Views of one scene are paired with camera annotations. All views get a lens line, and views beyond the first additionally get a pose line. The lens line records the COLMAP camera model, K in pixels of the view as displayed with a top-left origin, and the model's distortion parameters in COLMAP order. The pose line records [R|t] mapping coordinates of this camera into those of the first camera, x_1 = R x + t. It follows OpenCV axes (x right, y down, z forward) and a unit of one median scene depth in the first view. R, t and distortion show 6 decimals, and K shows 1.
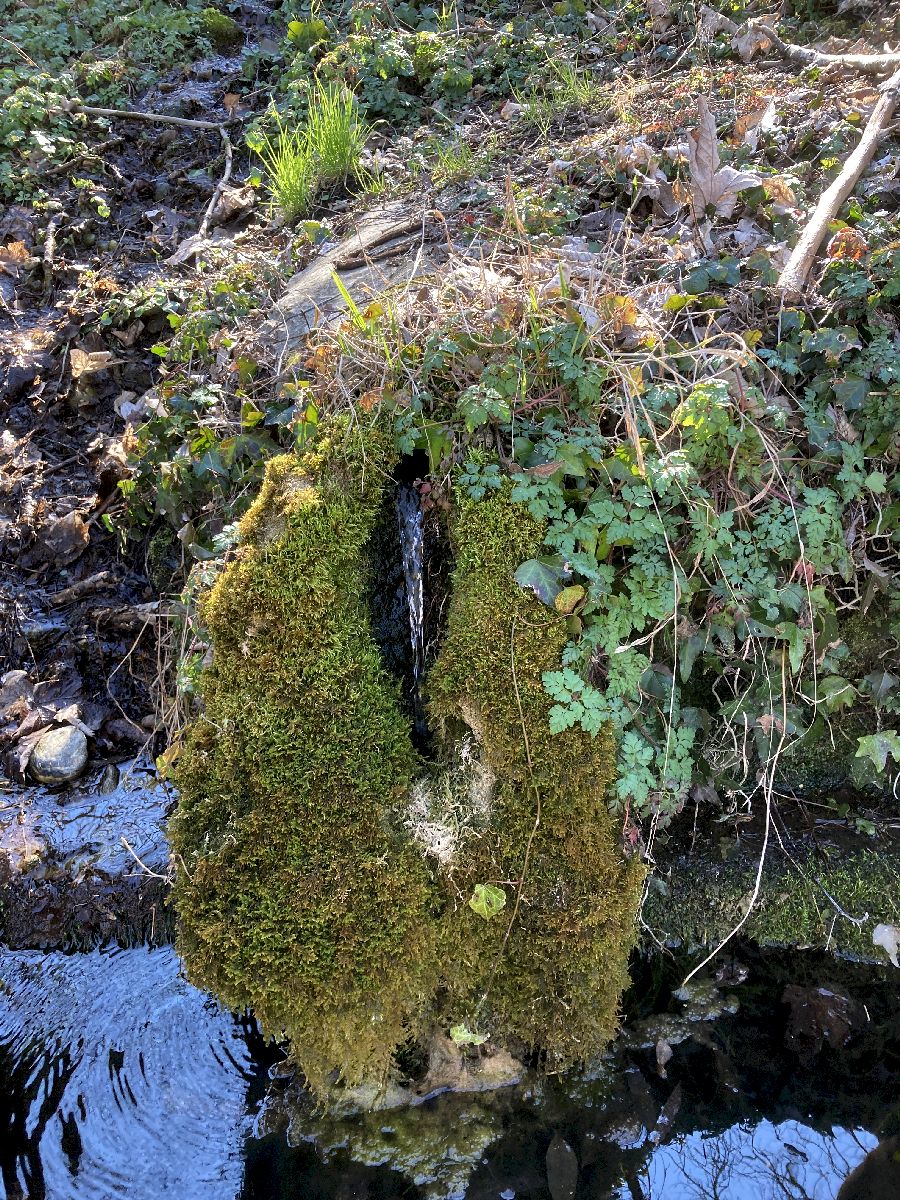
lens RADIAL K [[920.9, 0, 450.0], [0, 920.9, 600.0], [0, 0, 1]] dist [-0.001772, -0.004076]
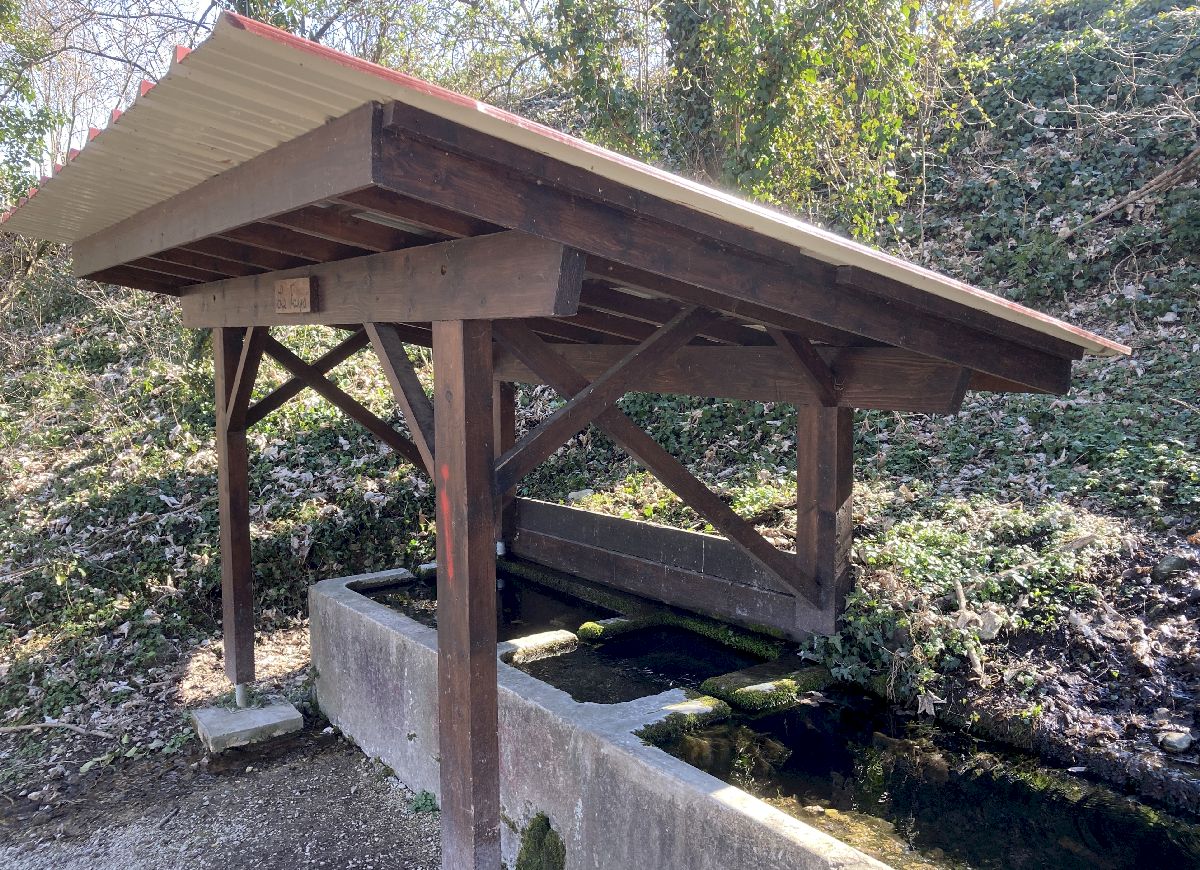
lens RADIAL K [[976.5, 0, 600.0], [0, 976.5, 435.0], [0, 0, 1]] dist [-0.020323, 0.005307]
pose [[0.579177, 0.090316, -0.810183, 0.519680], [-0.411764, 0.890155, -0.195127, 0.443818], [0.703566, 0.446617, 0.552746, -1.390400]]
